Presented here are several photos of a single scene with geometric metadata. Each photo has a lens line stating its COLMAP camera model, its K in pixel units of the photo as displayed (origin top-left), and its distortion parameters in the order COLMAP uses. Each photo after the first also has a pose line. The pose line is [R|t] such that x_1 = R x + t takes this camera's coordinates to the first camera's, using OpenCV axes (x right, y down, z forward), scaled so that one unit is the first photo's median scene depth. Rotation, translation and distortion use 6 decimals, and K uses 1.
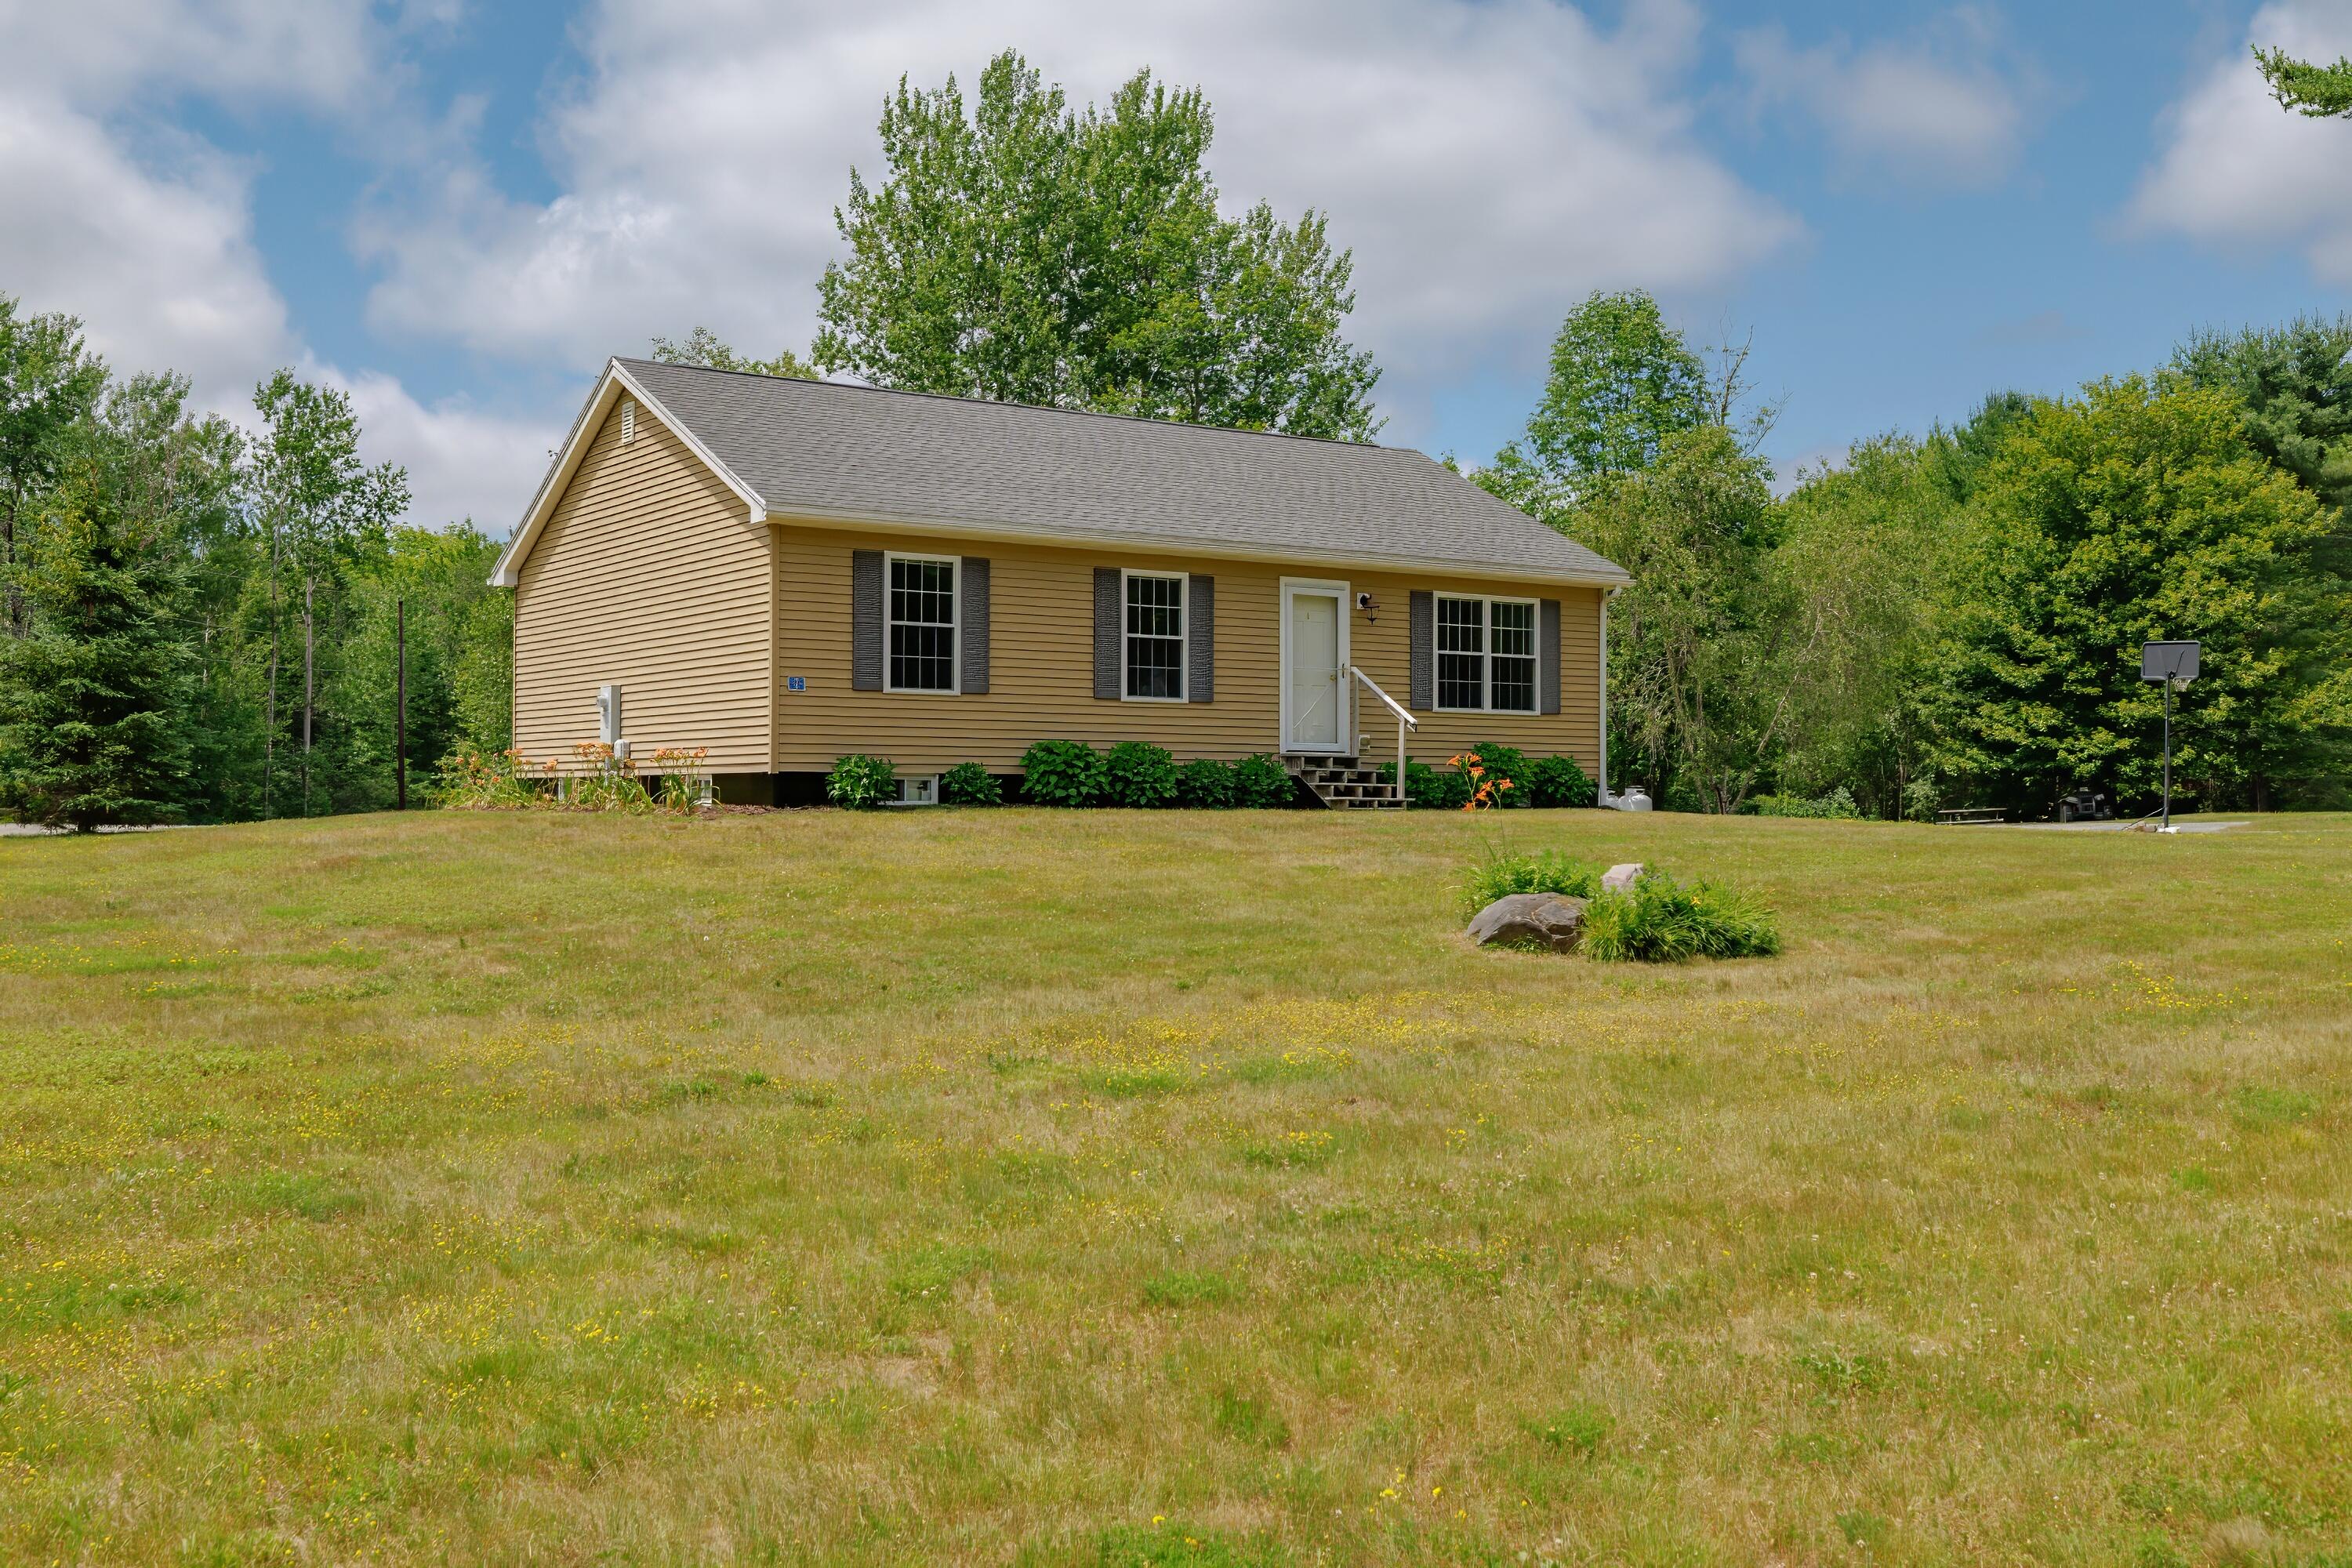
lens RADIAL K [[2330.1, 0, 1176.0], [0, 2330.1, 784.0], [0, 0, 1]] dist [0.008310, 0.000076]
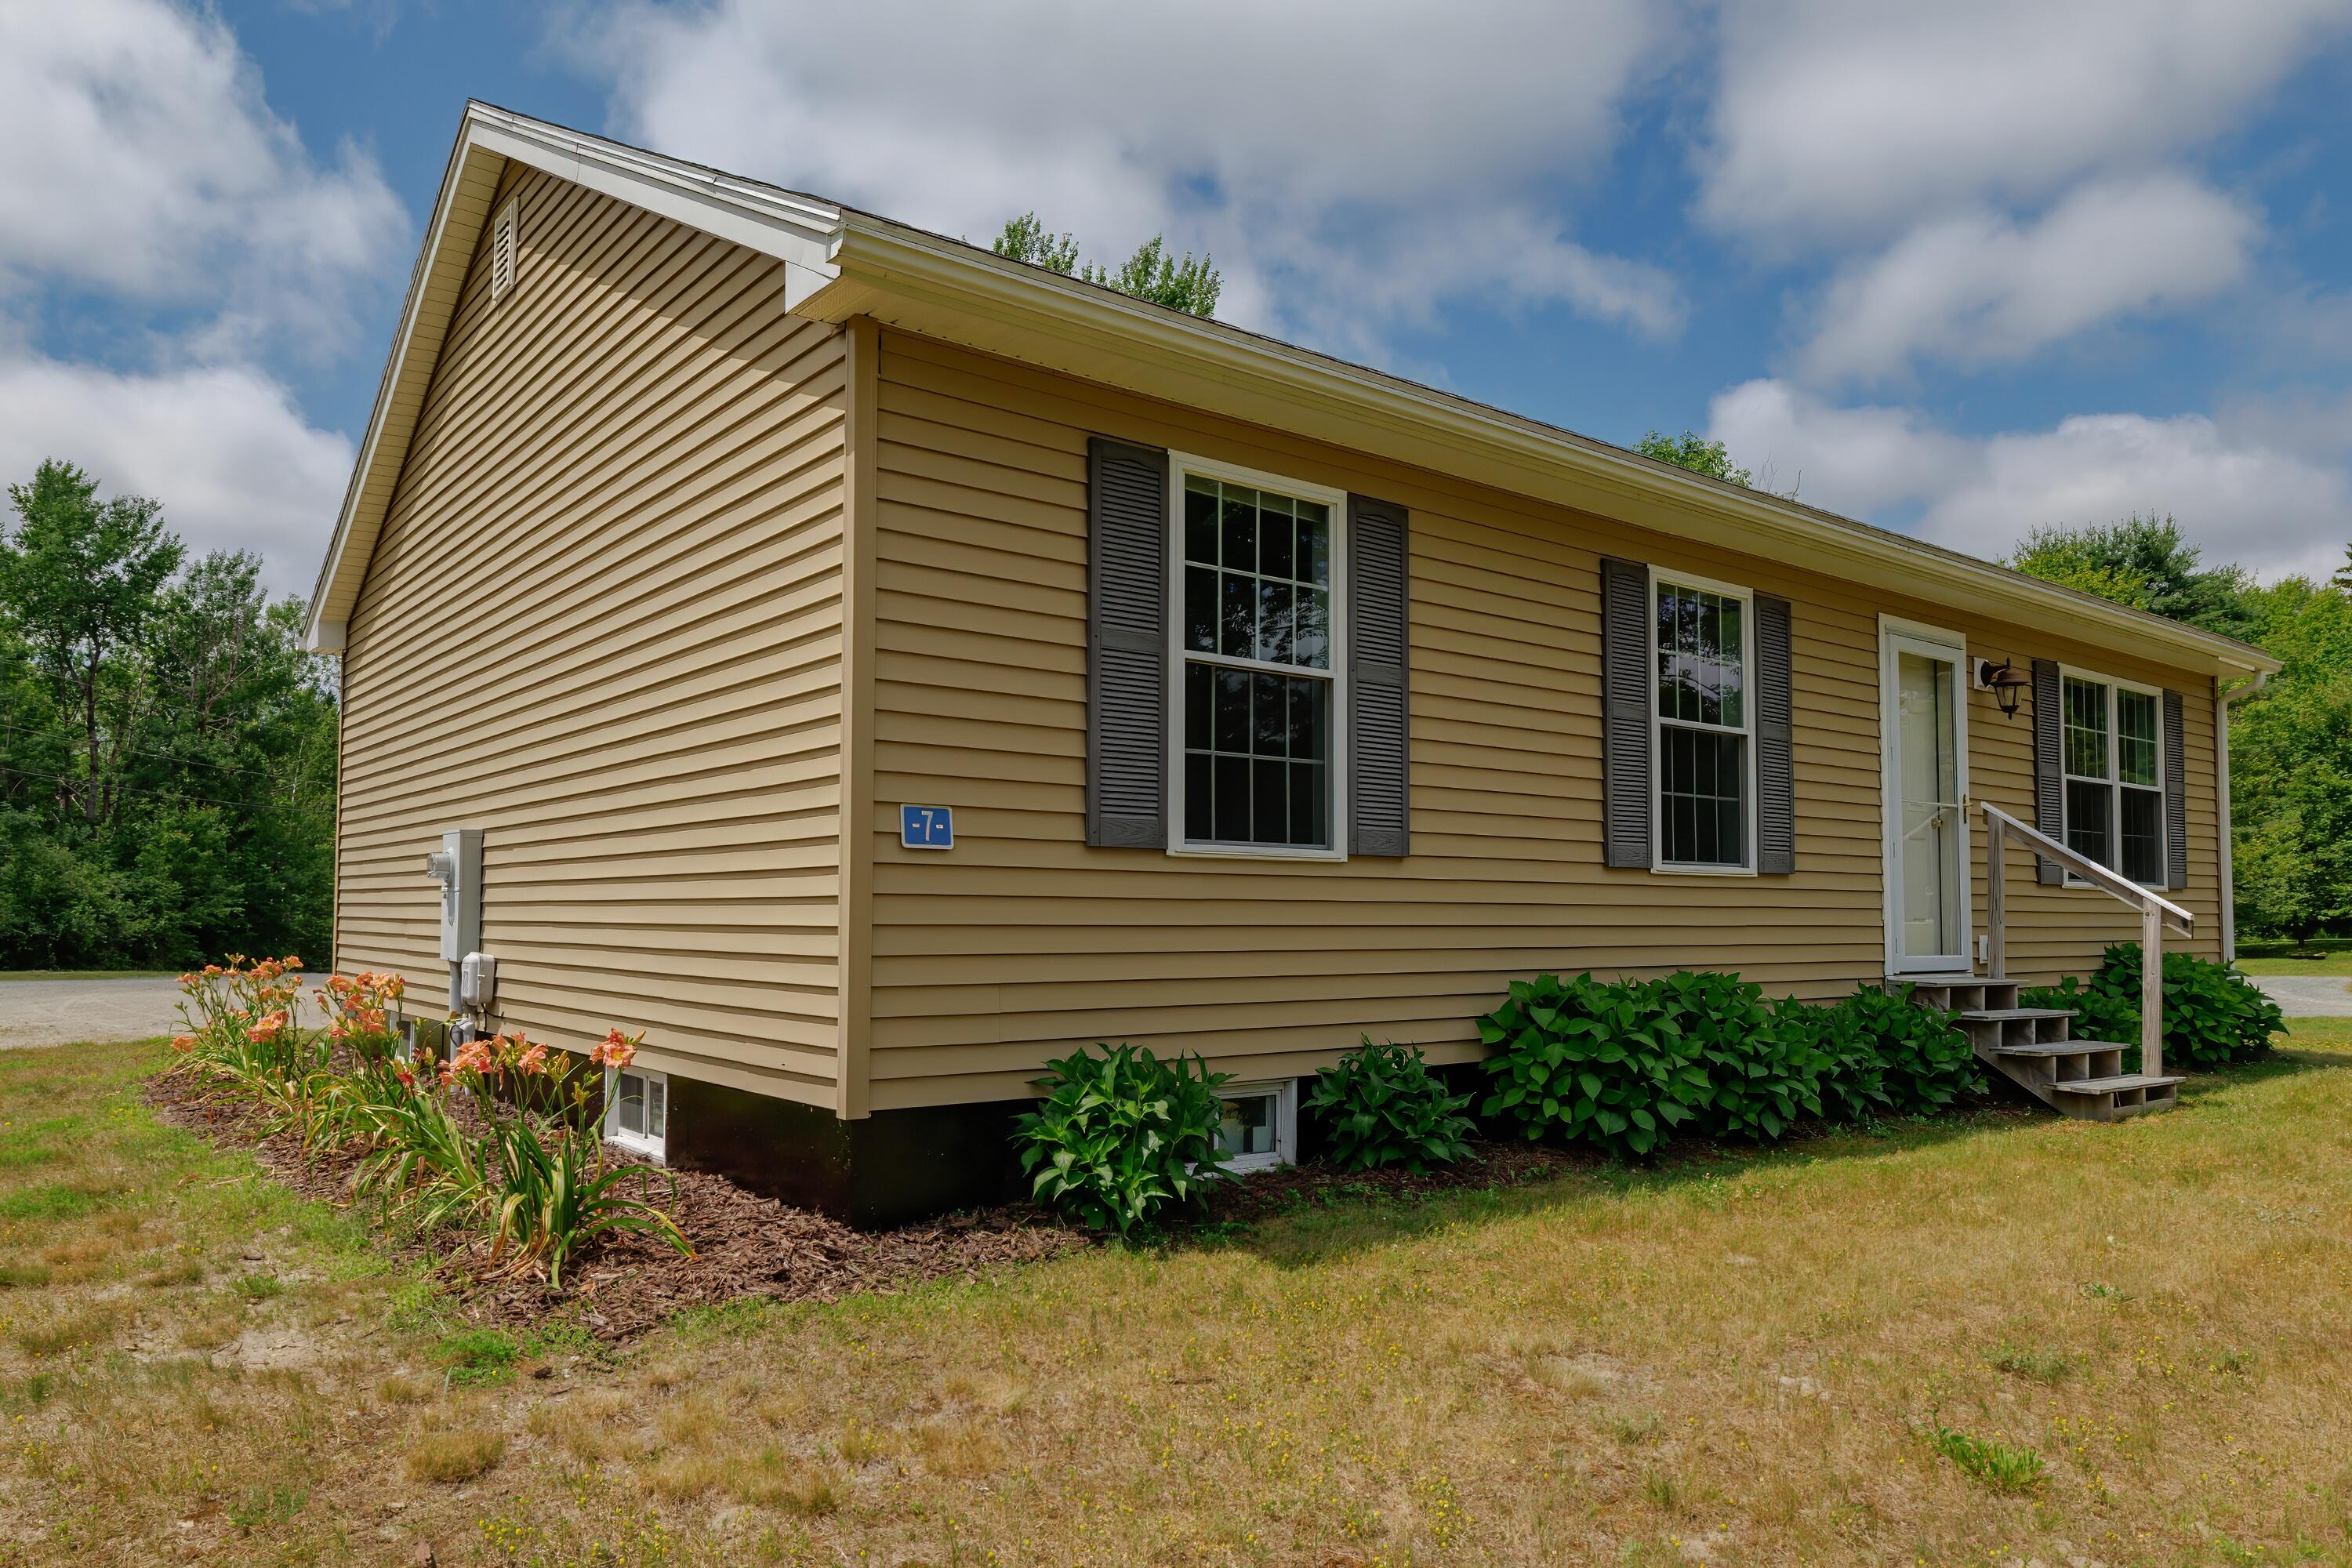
lens RADIAL K [[1544.7, 0, 1141.0], [0, 1544.7, 847.7], [0, 0, 1]] dist [0.004494, 0.001735]
pose [[0.998112, 0.004428, 0.061257, -0.138219], [-0.002408, 0.999452, -0.033006, -0.031483], [-0.061370, 0.032796, 0.997576, 0.742018]]
